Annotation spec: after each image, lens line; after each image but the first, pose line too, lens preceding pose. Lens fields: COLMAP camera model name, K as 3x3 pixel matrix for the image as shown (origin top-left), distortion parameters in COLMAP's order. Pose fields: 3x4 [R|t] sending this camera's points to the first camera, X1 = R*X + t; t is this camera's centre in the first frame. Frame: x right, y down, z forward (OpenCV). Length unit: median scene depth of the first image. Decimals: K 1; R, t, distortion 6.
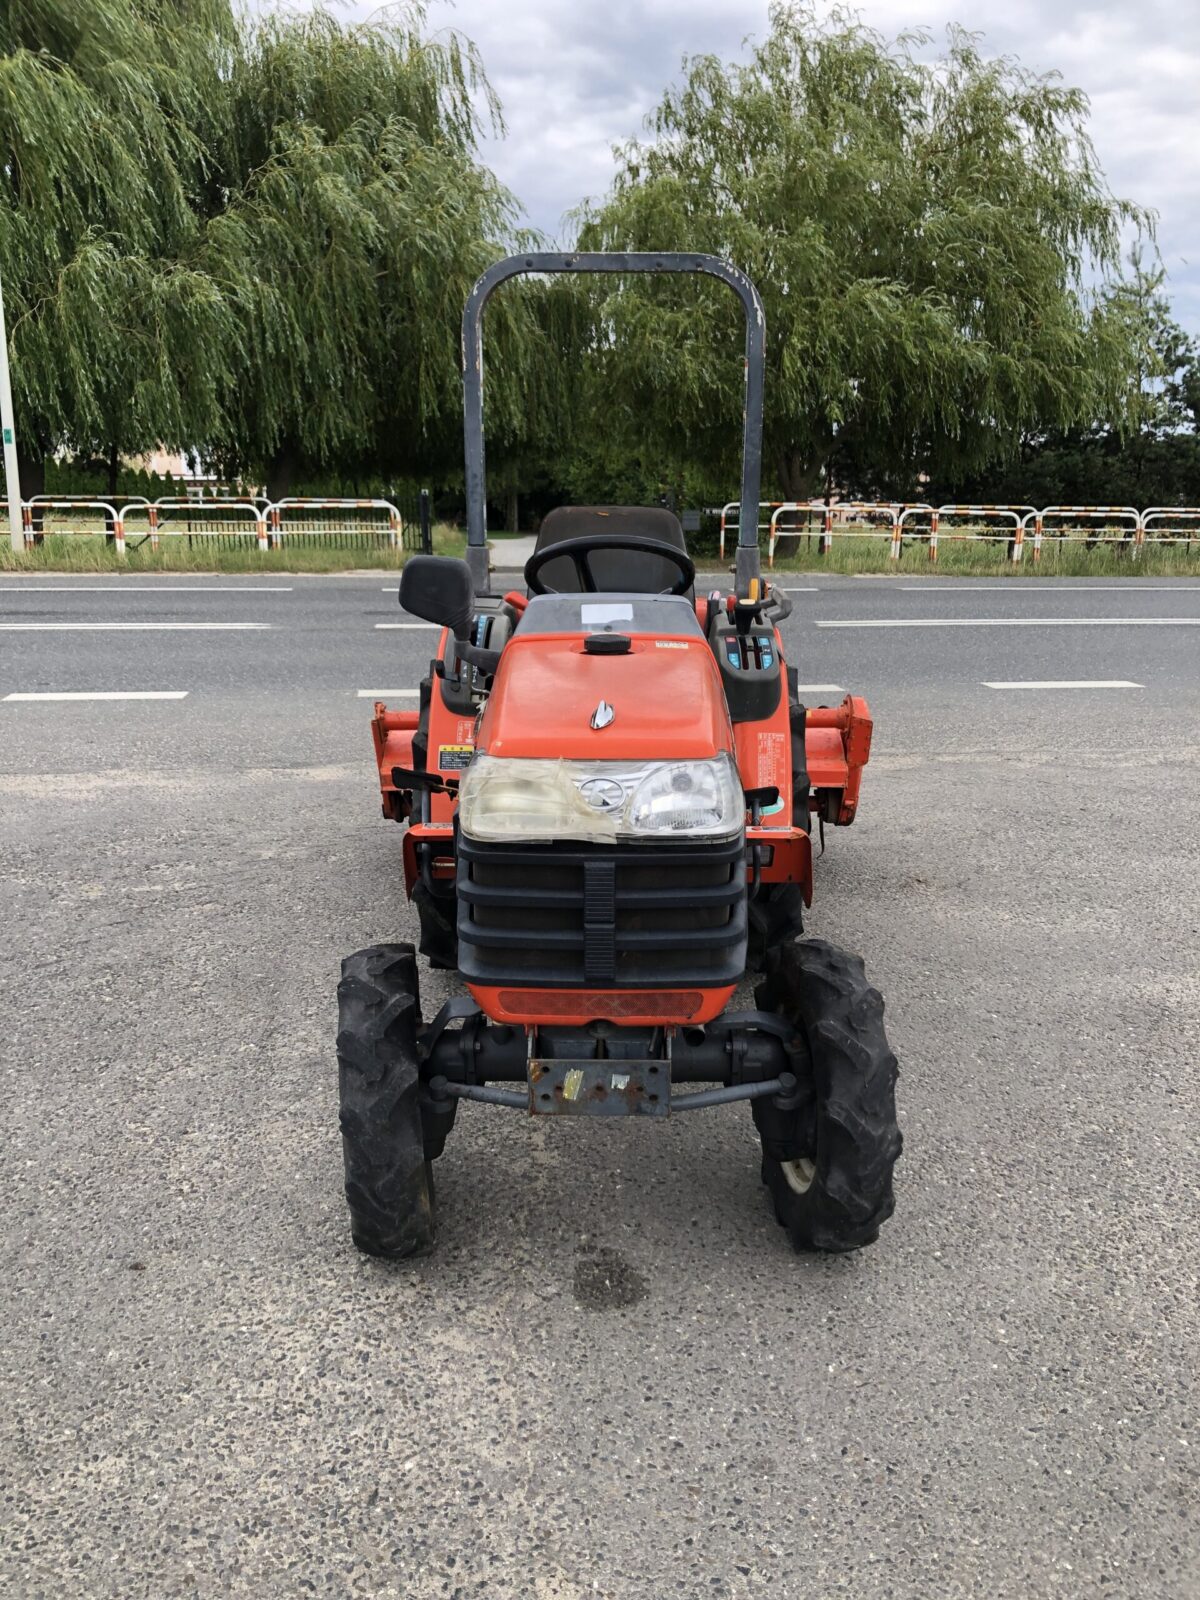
lens RADIAL K [[1308.3, 0, 609.5], [0, 1308.3, 799.0], [0, 0, 1]] dist [0.001350, 0.026963]
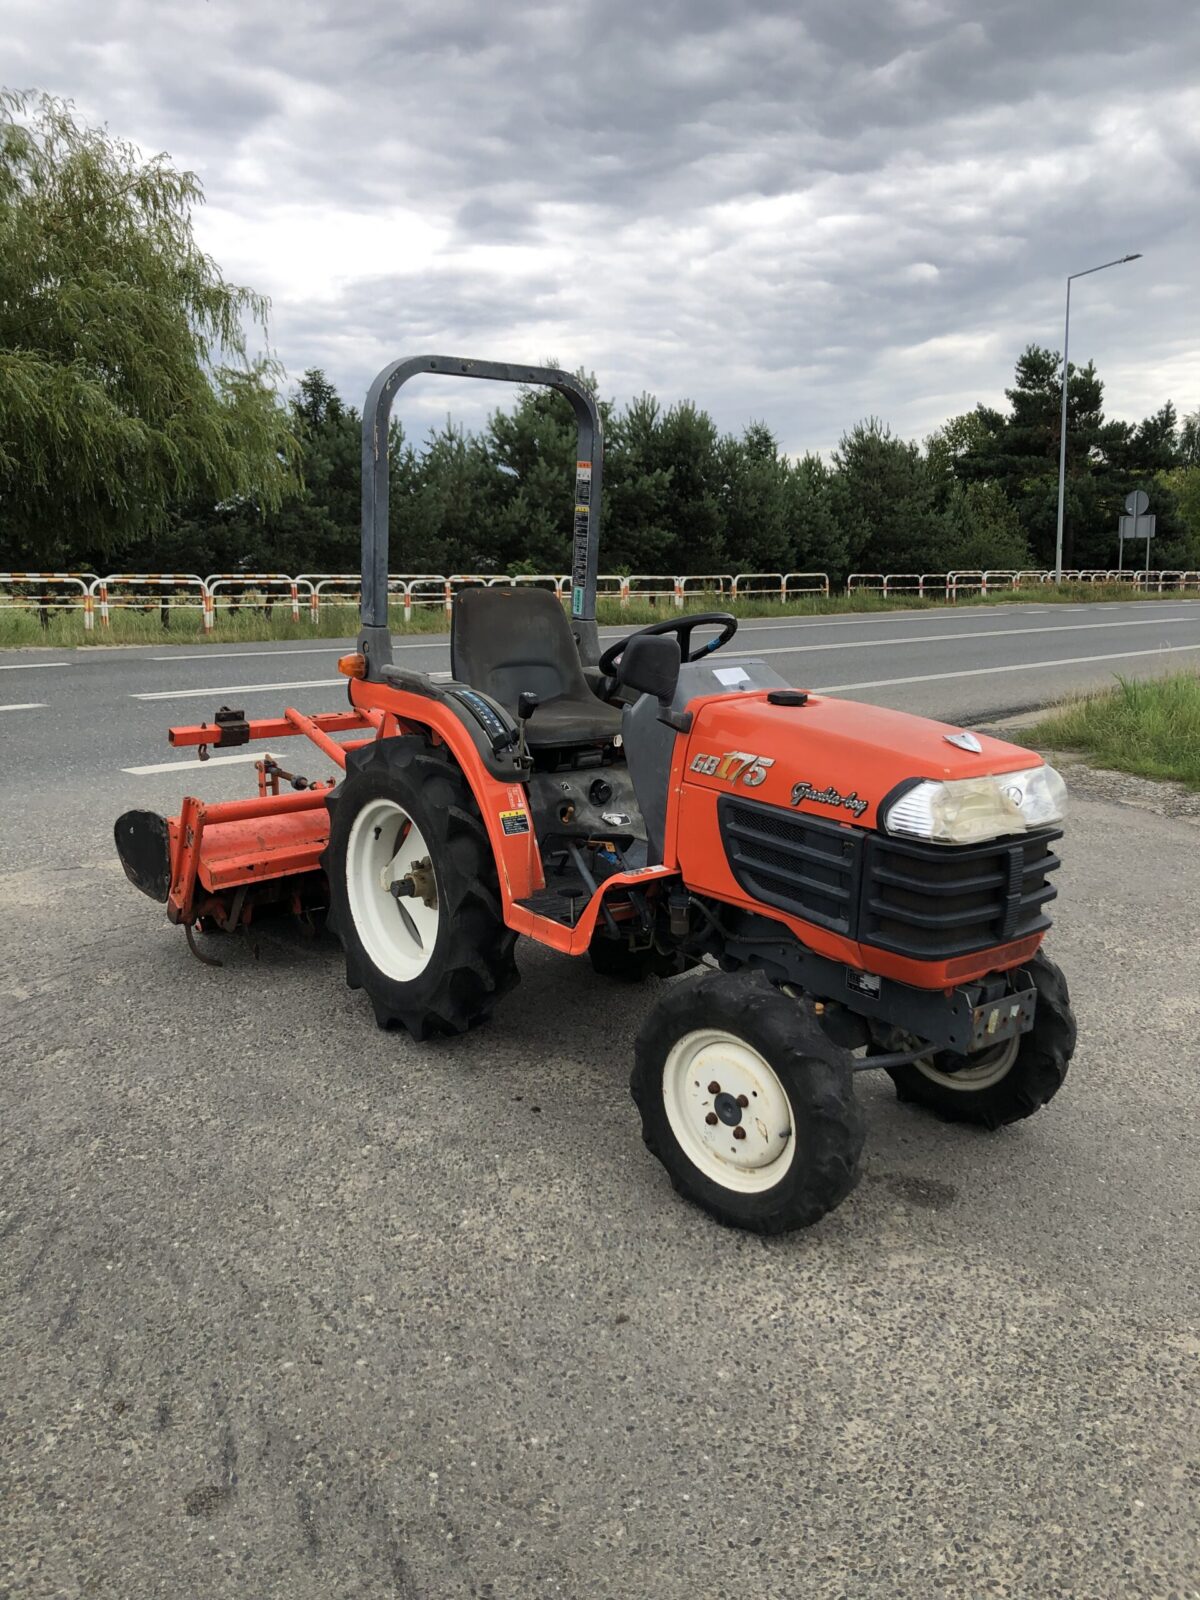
lens RADIAL K [[1308.3, 0, 613.4], [0, 1308.3, 803.9], [0, 0, 1]] dist [0.001350, 0.026963]
pose [[0.769613, -0.120908, 0.626959, -0.668869], [0.149230, 0.988774, 0.007498, -0.039386], [-0.620827, 0.087791, 0.779016, 0.108881]]
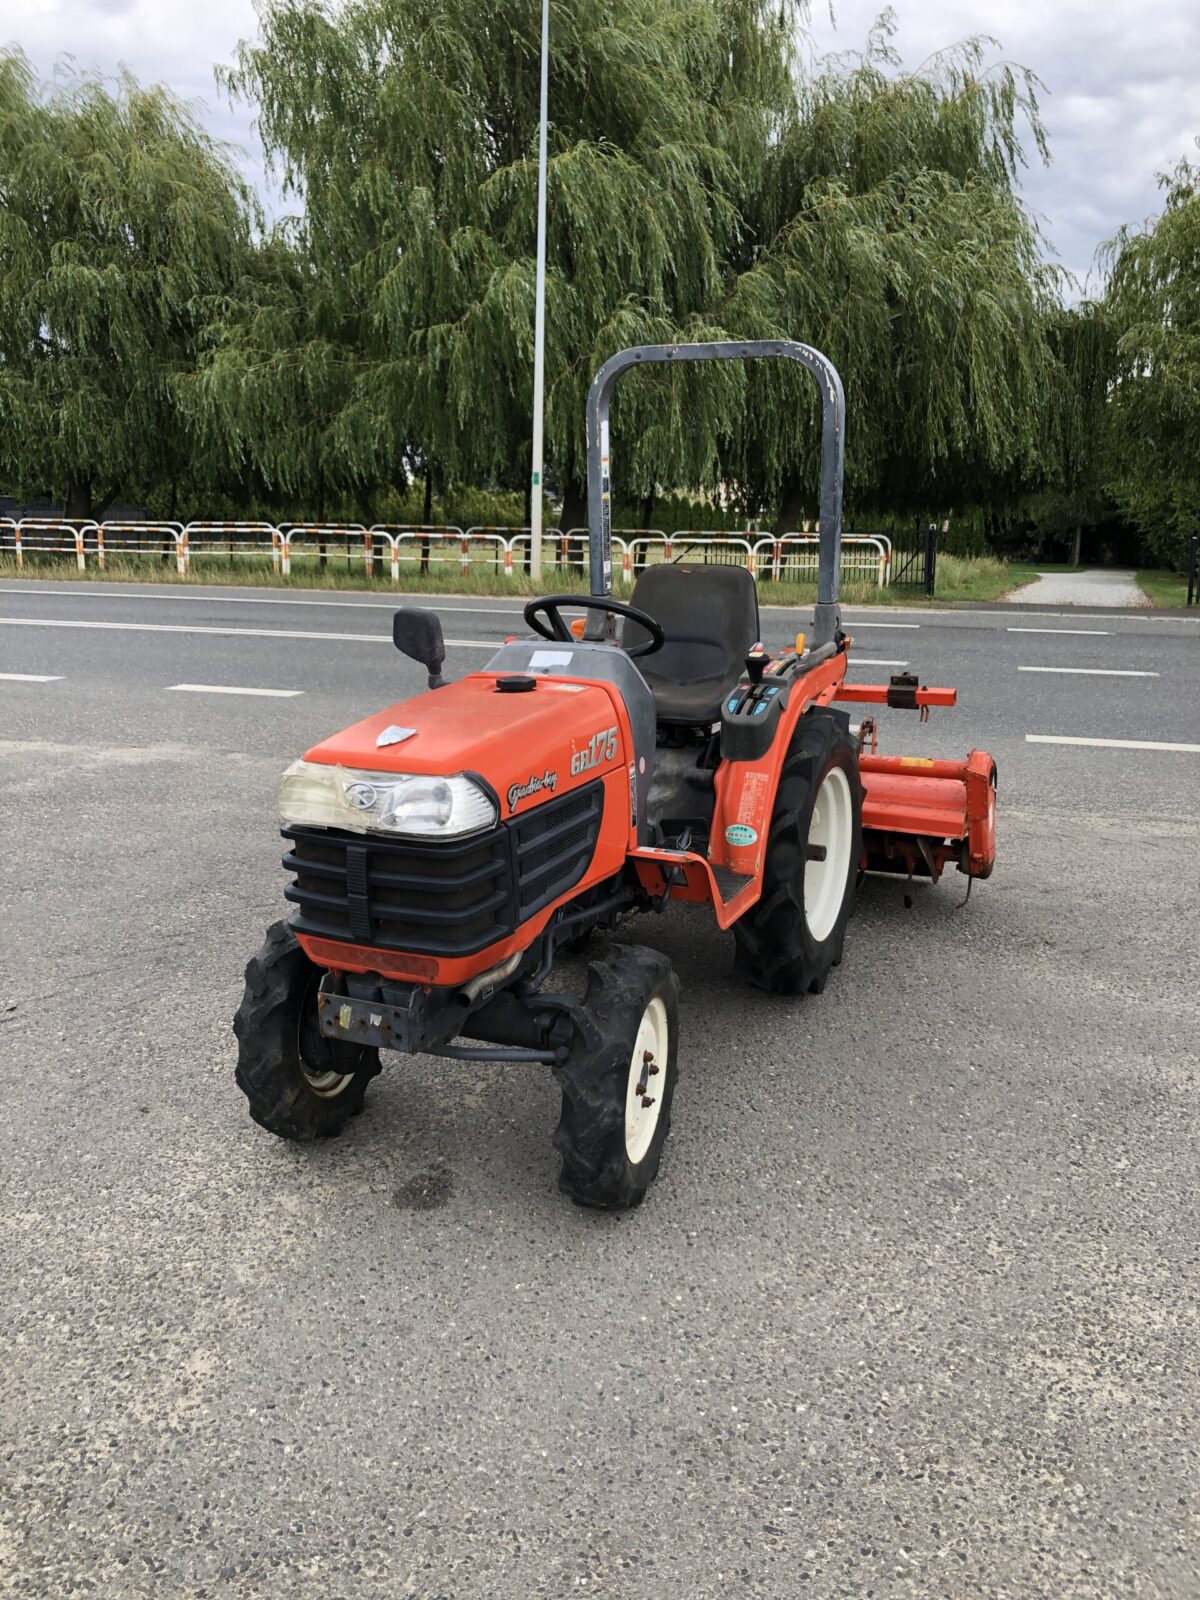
lens RADIAL K [[1308.3, 0, 606.9], [0, 1308.3, 797.1], [0, 0, 1]] dist [0.001350, 0.026963]
pose [[0.910112, 0.092258, -0.403961, 0.425102], [-0.101864, 0.994796, -0.002301, -0.013835], [0.401646, 0.043243, 0.914773, -0.060762]]
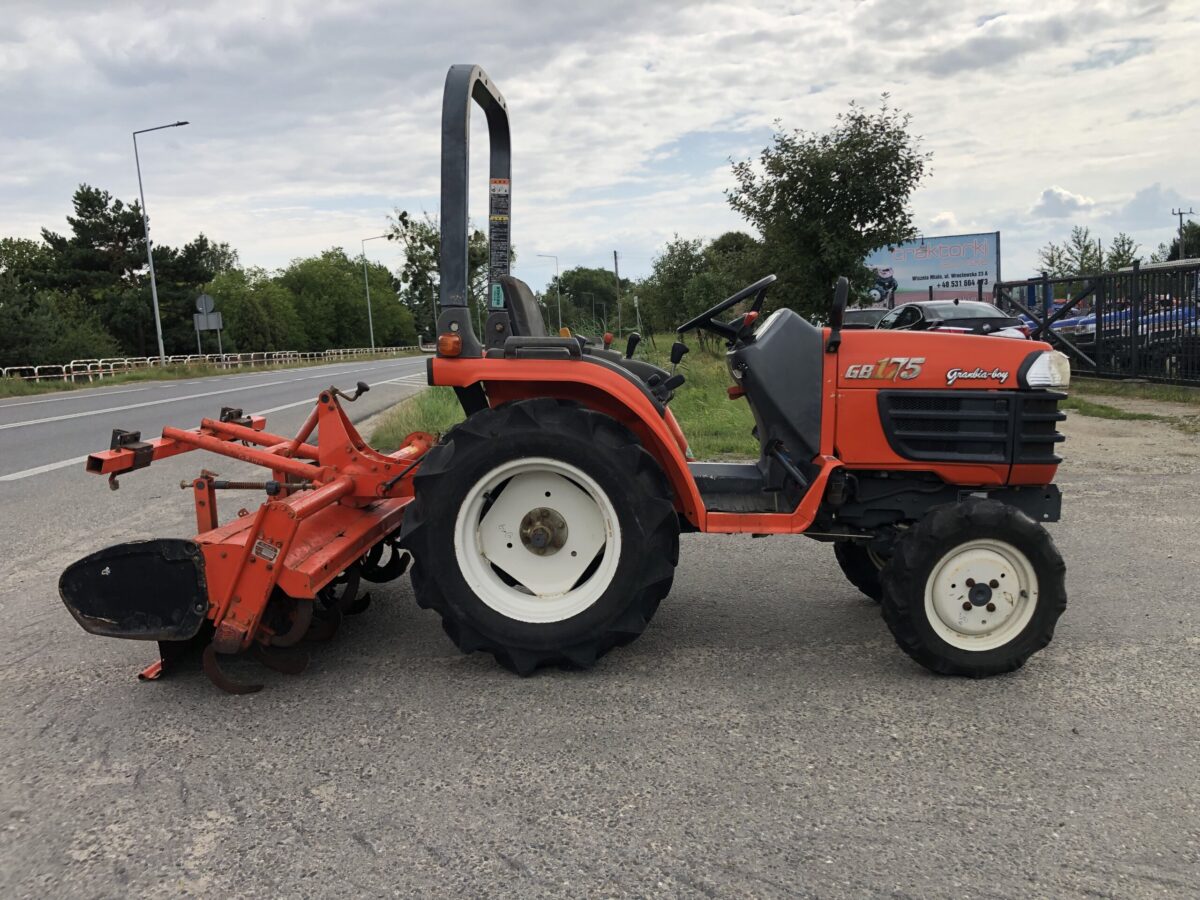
lens RADIAL K [[981.2, 0, 600.1], [0, 981.2, 459.7], [0, 0, 1]] dist [0.001350, 0.026963]
pose [[0.078501, -0.137825, 0.987341, -0.999568], [0.279004, 0.953857, 0.110968, -0.140596], [-0.957076, 0.266761, 0.113332, 0.898839]]
